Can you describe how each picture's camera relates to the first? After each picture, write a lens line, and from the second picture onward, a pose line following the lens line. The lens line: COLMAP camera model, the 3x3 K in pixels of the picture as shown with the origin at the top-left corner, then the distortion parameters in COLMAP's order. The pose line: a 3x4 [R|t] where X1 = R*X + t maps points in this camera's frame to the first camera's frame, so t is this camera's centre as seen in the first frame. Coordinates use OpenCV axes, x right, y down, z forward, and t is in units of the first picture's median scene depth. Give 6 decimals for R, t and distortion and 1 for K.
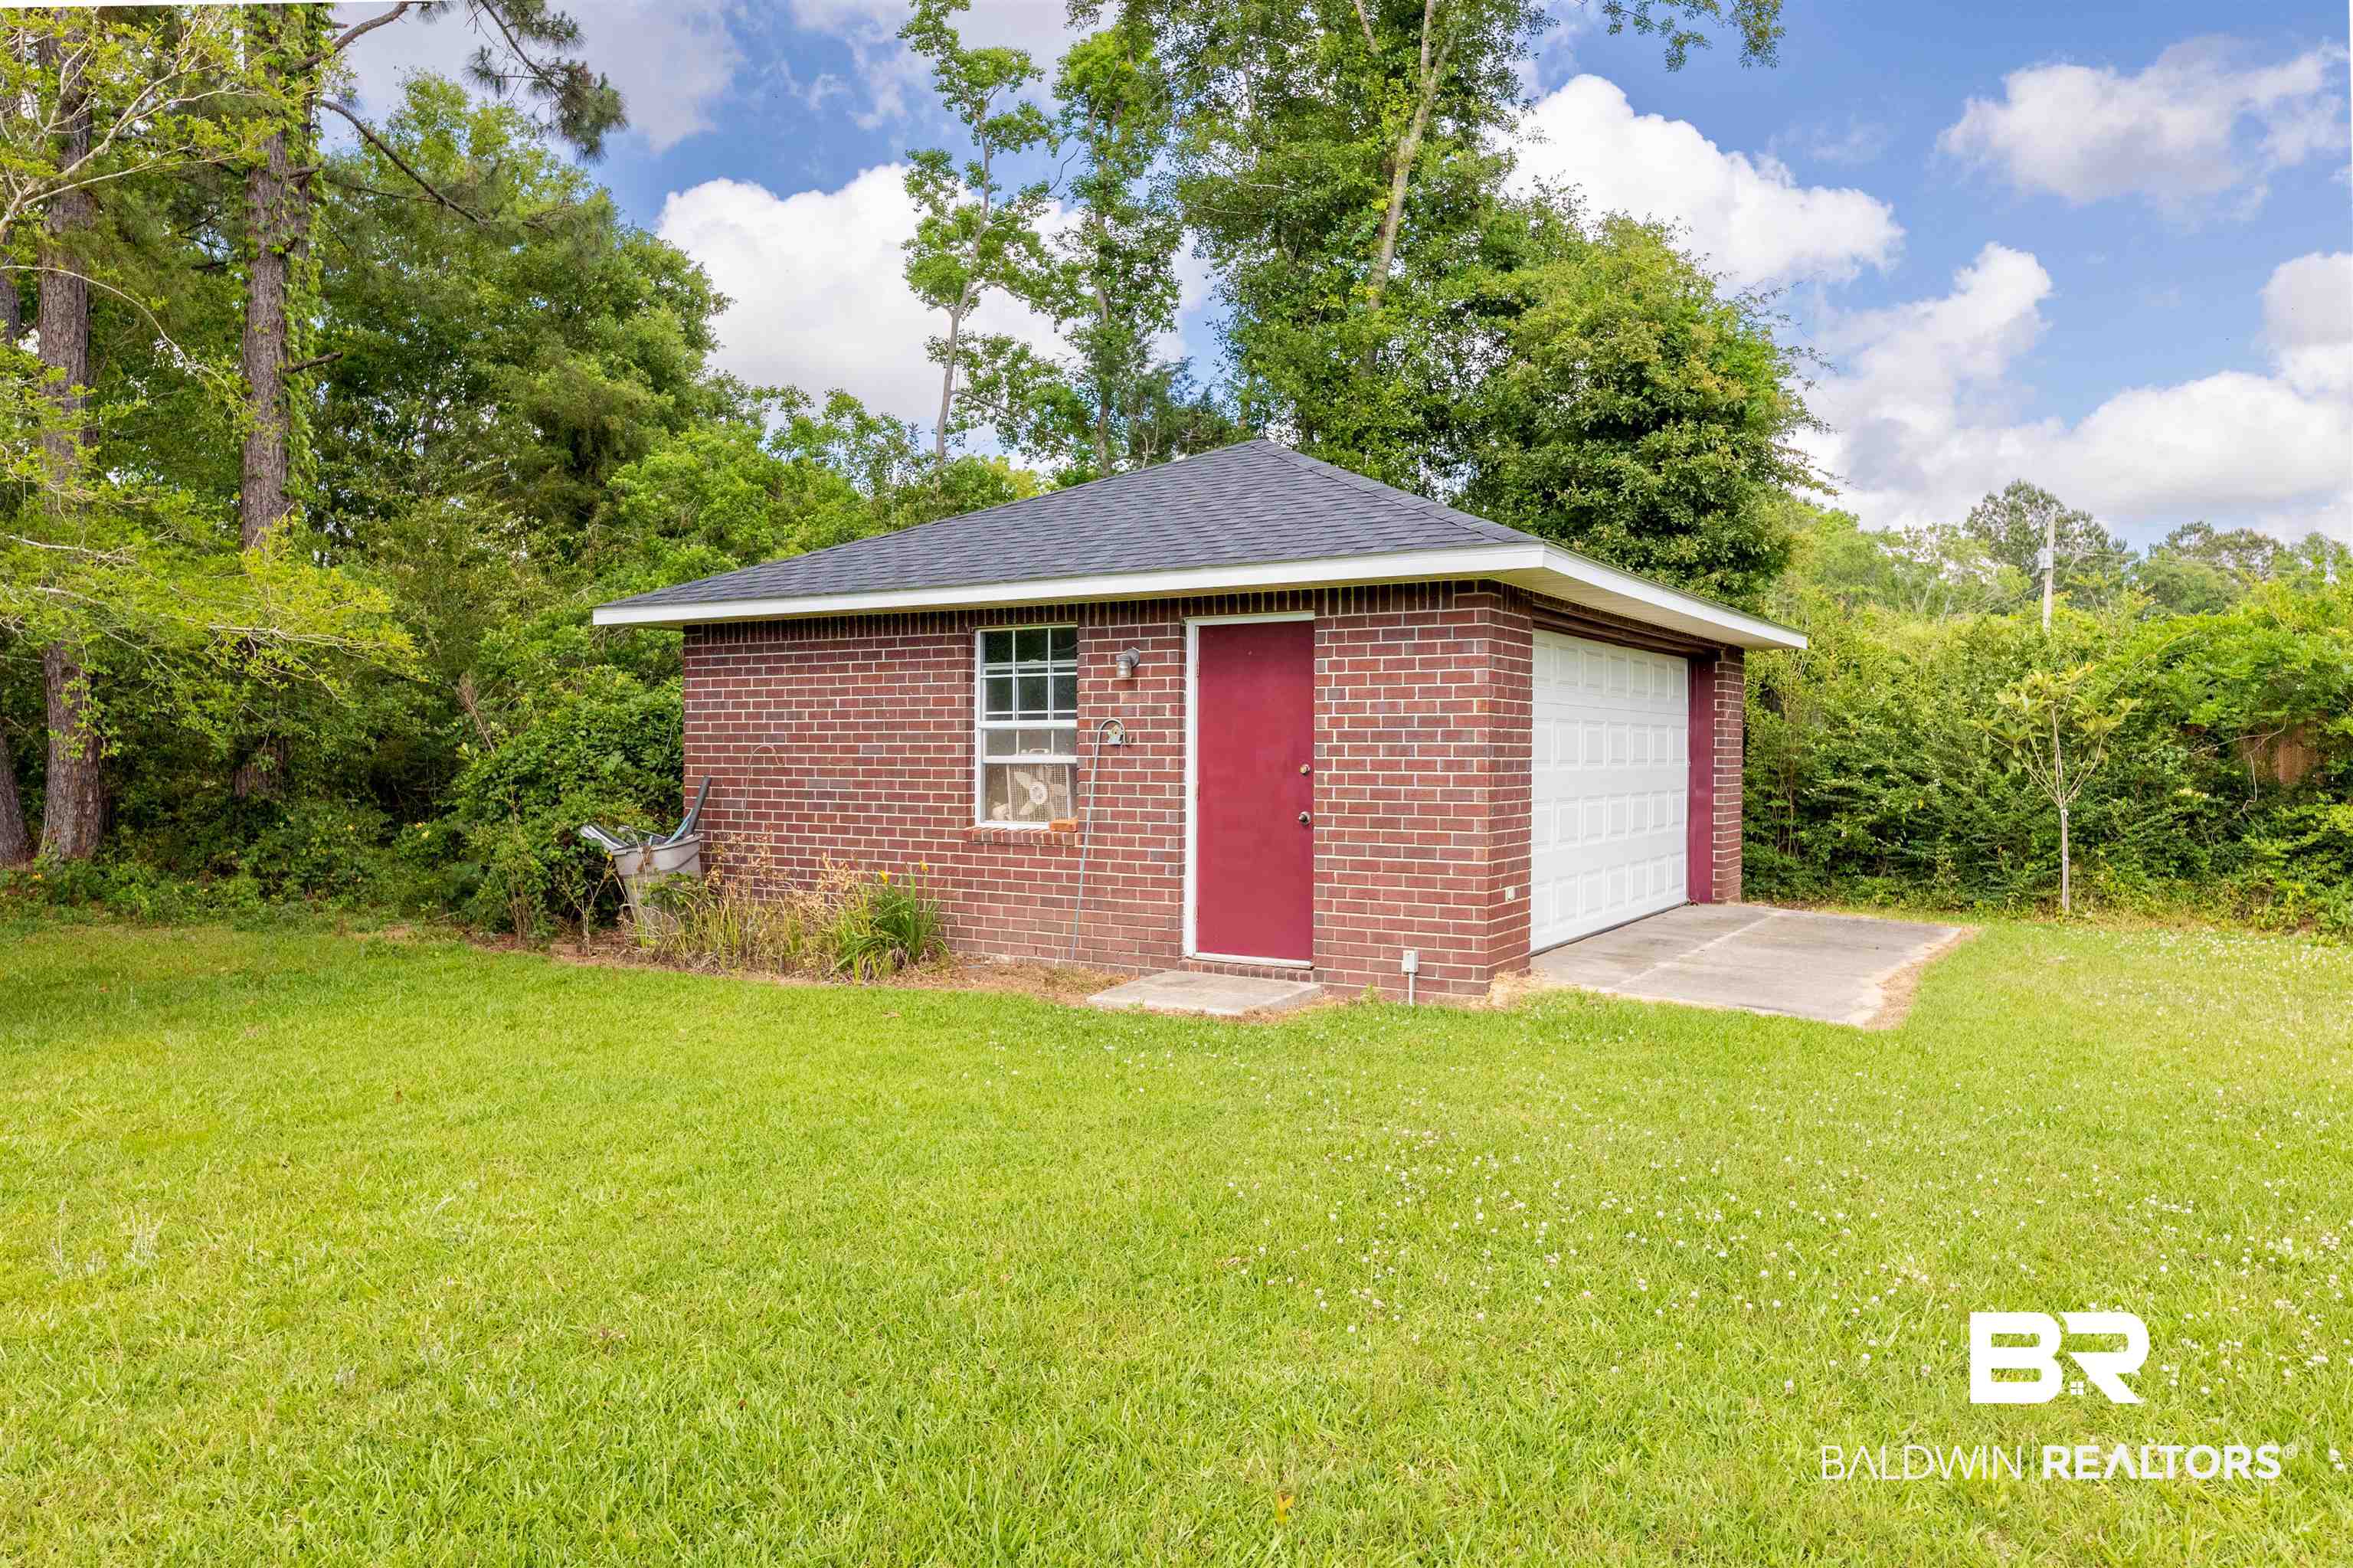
lens RADIAL K [[1609.7, 0, 1177.4], [0, 1609.7, 778.1], [0, 0, 1]] dist [0.000873, 0.000015]
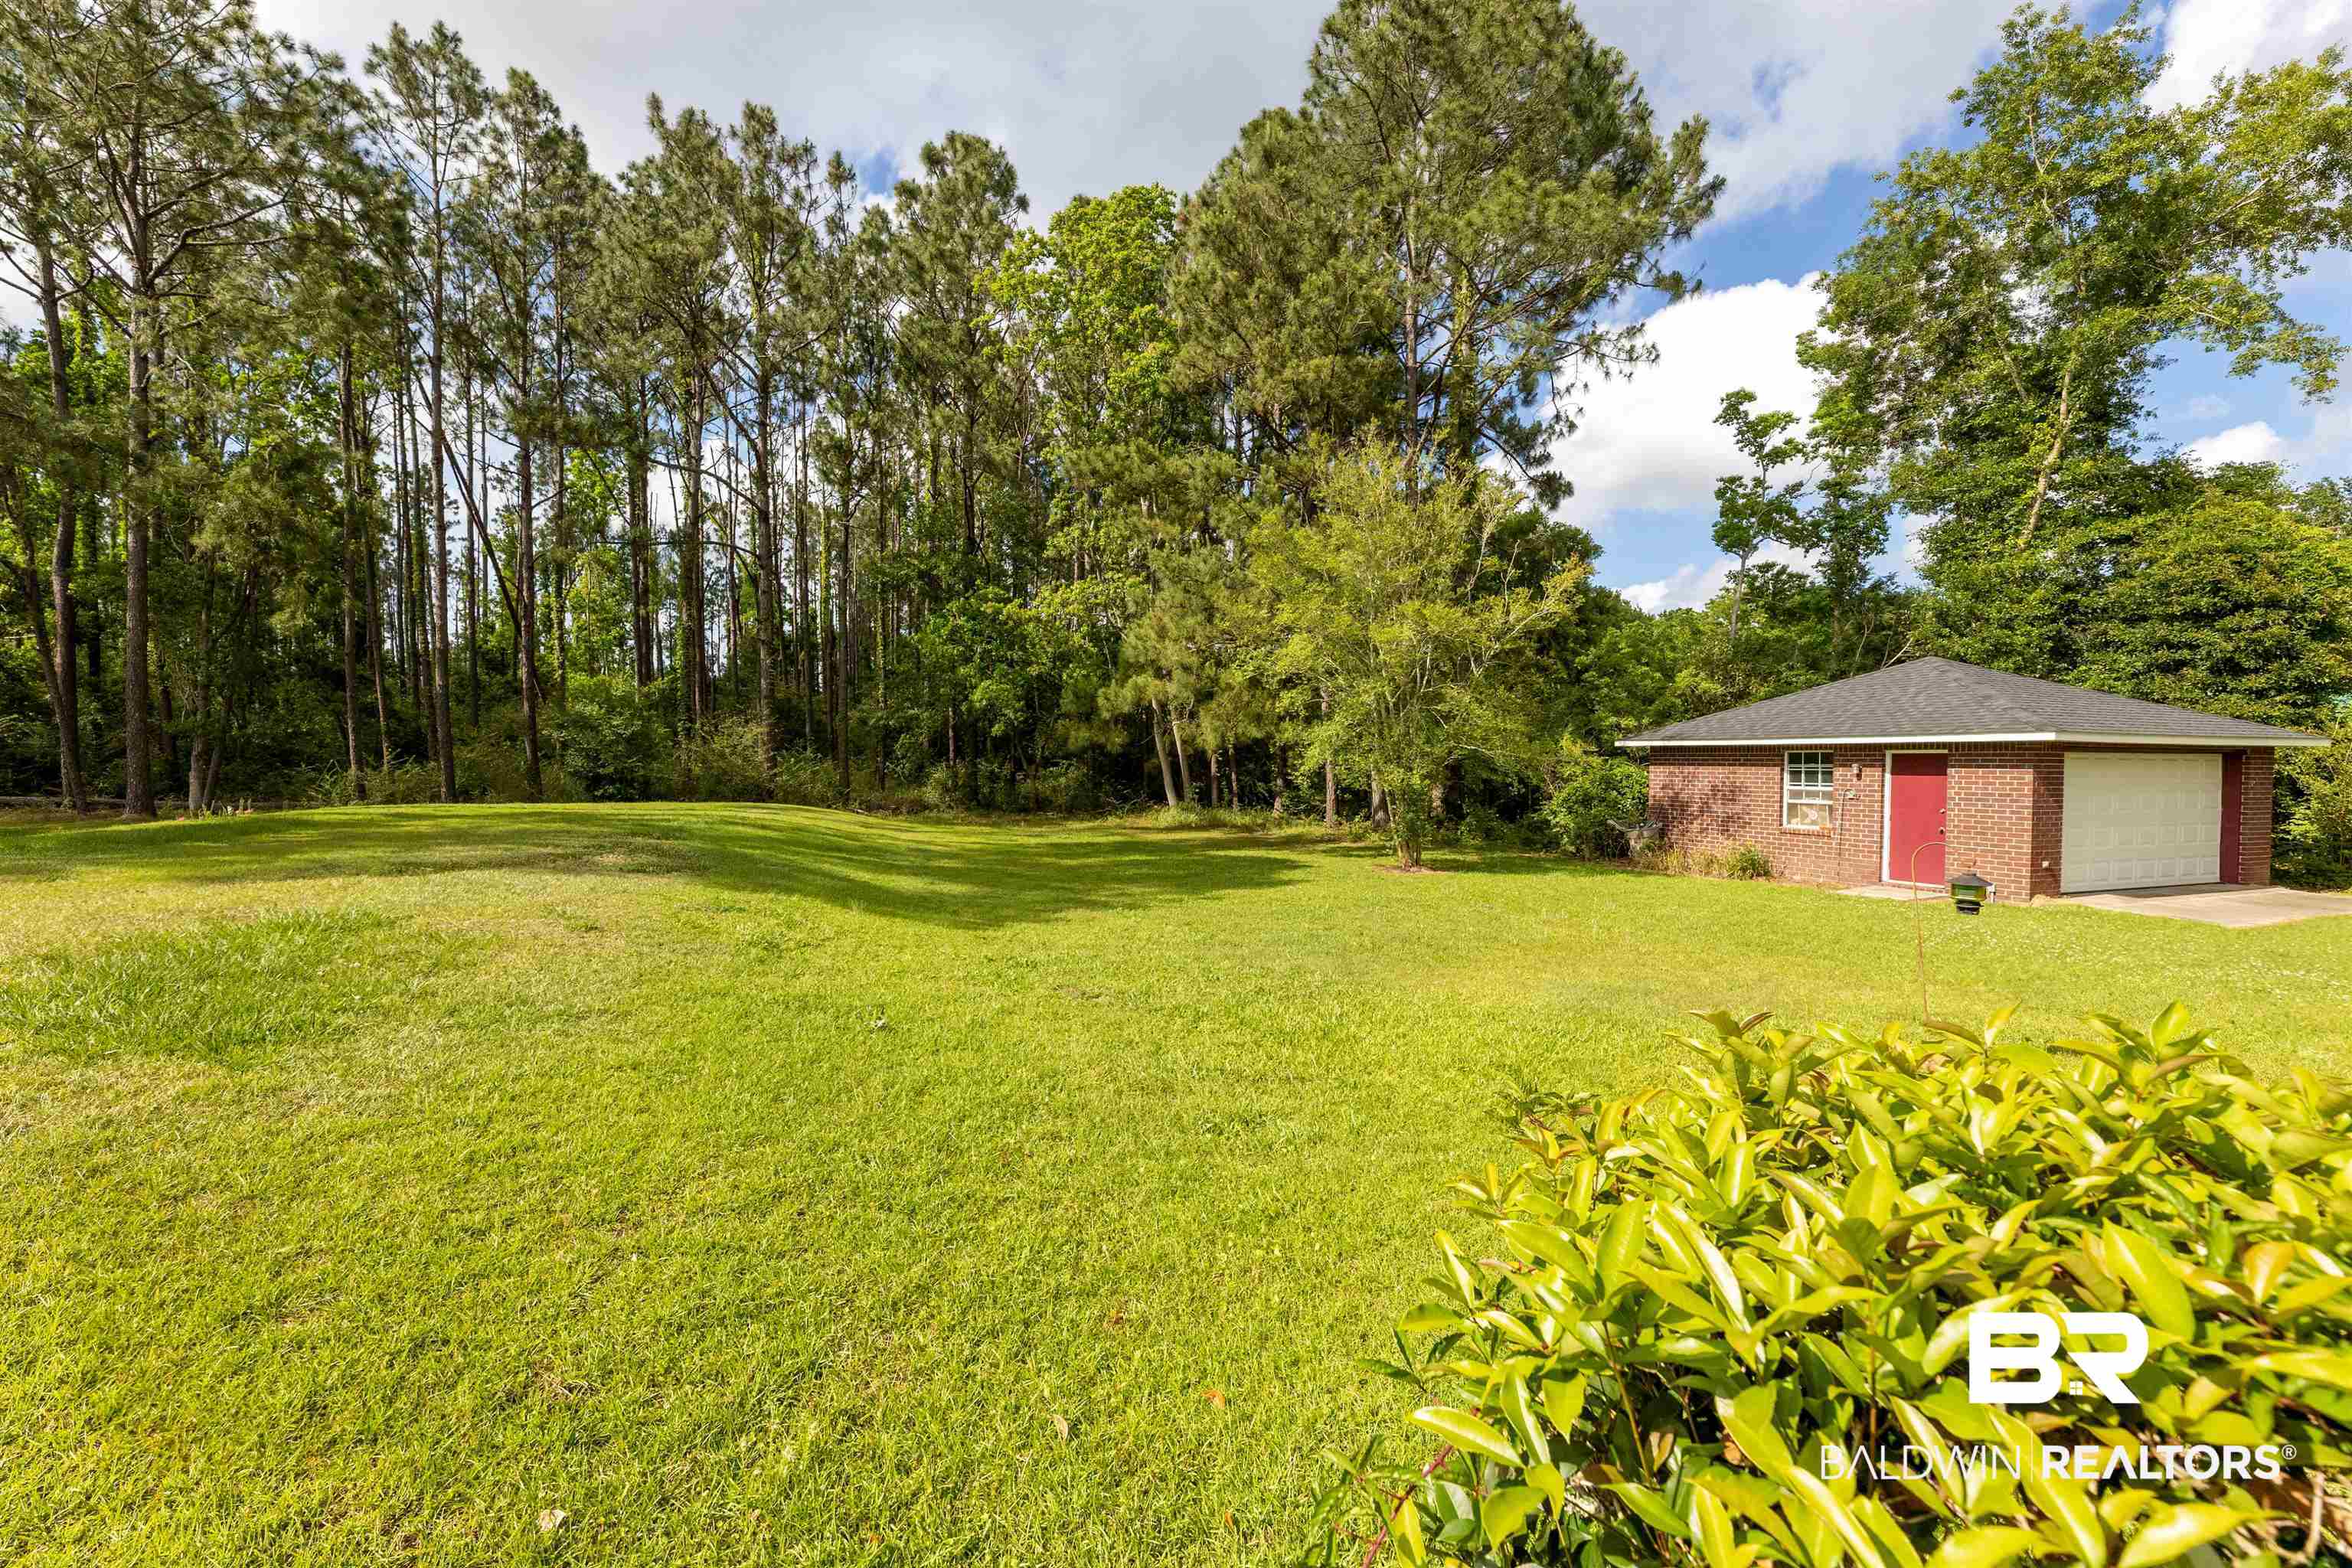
lens RADIAL K [[954.7, 0, 1166.8], [0, 954.7, 778.9], [0, 0, 1]] dist [0.000520, 0.001843]
pose [[0.799619, 0.017319, -0.600257, 0.001578], [-0.019537, 0.999805, 0.002821, -0.014157], [0.600189, 0.009472, 0.799802, -0.372053]]
